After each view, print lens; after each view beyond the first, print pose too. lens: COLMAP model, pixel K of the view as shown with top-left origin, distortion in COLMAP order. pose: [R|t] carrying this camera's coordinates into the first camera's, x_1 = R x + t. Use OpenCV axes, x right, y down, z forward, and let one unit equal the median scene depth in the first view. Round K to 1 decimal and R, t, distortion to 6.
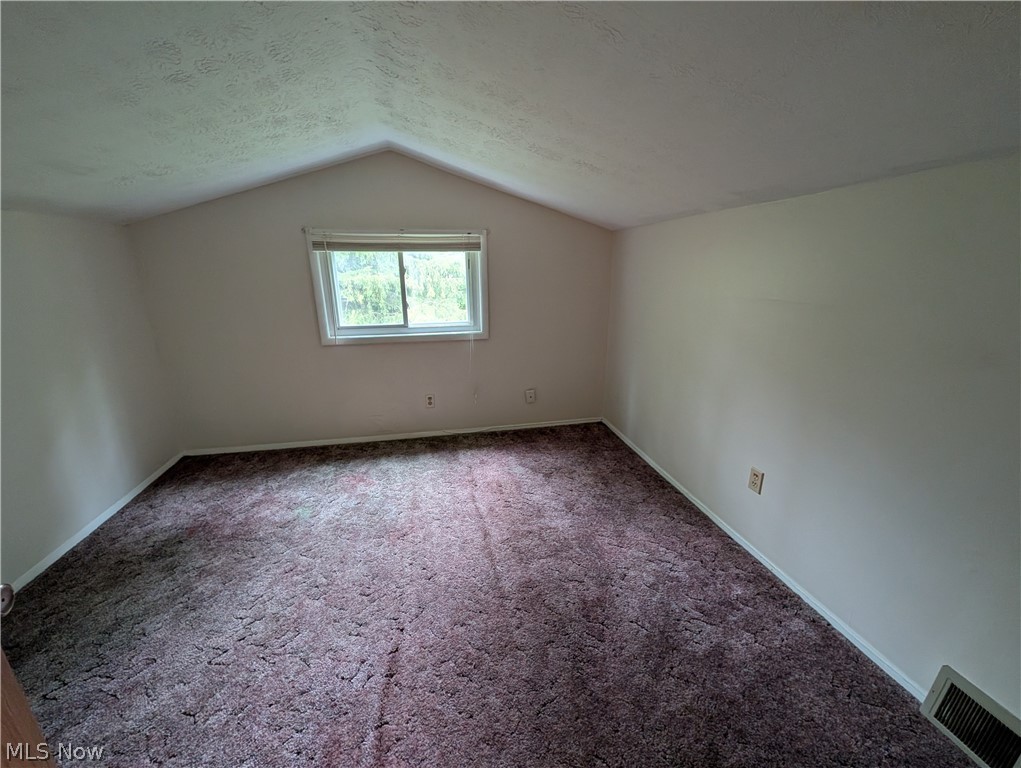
lens RADIAL K [[367.1, 0, 510.5], [0, 367.1, 384.0], [0, 0, 1]] dist [-0.000117, 0.000013]
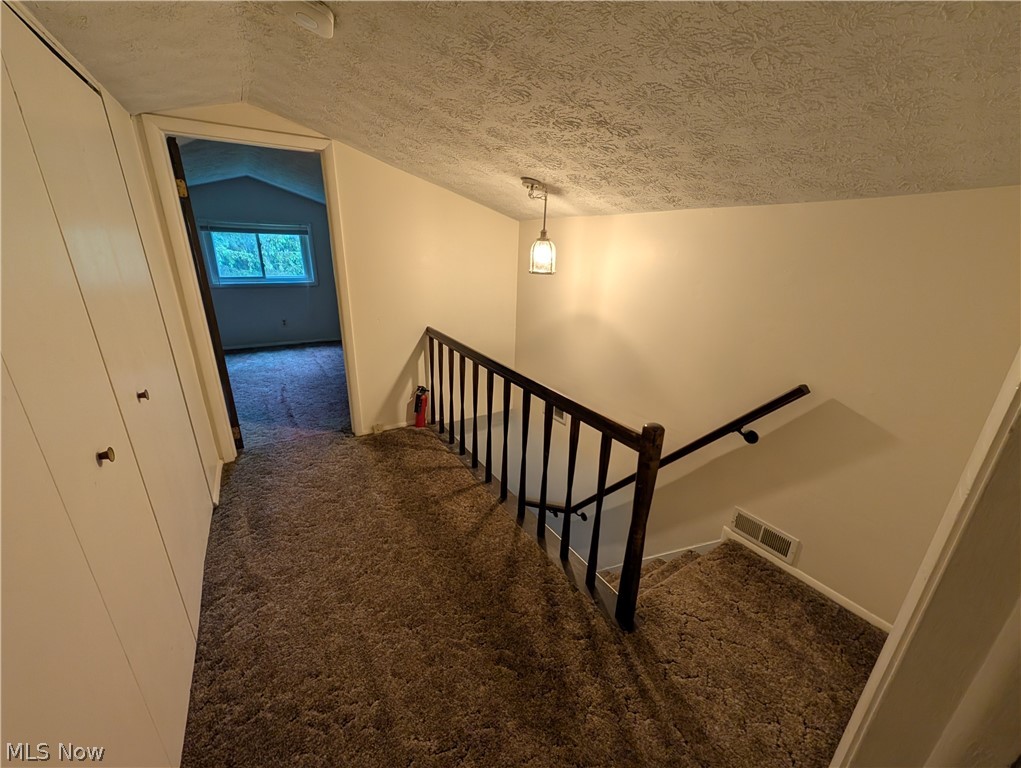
lens RADIAL K [[397.1, 0, 505.5], [0, 397.1, 385.6], [0, 0, 1]] dist [0.000713, 0.000157]
pose [[0.944648, -0.080899, 0.317955, 0.152506], [0.070990, 0.996565, 0.042649, 0.358562], [-0.320313, -0.017716, 0.947146, -1.167450]]
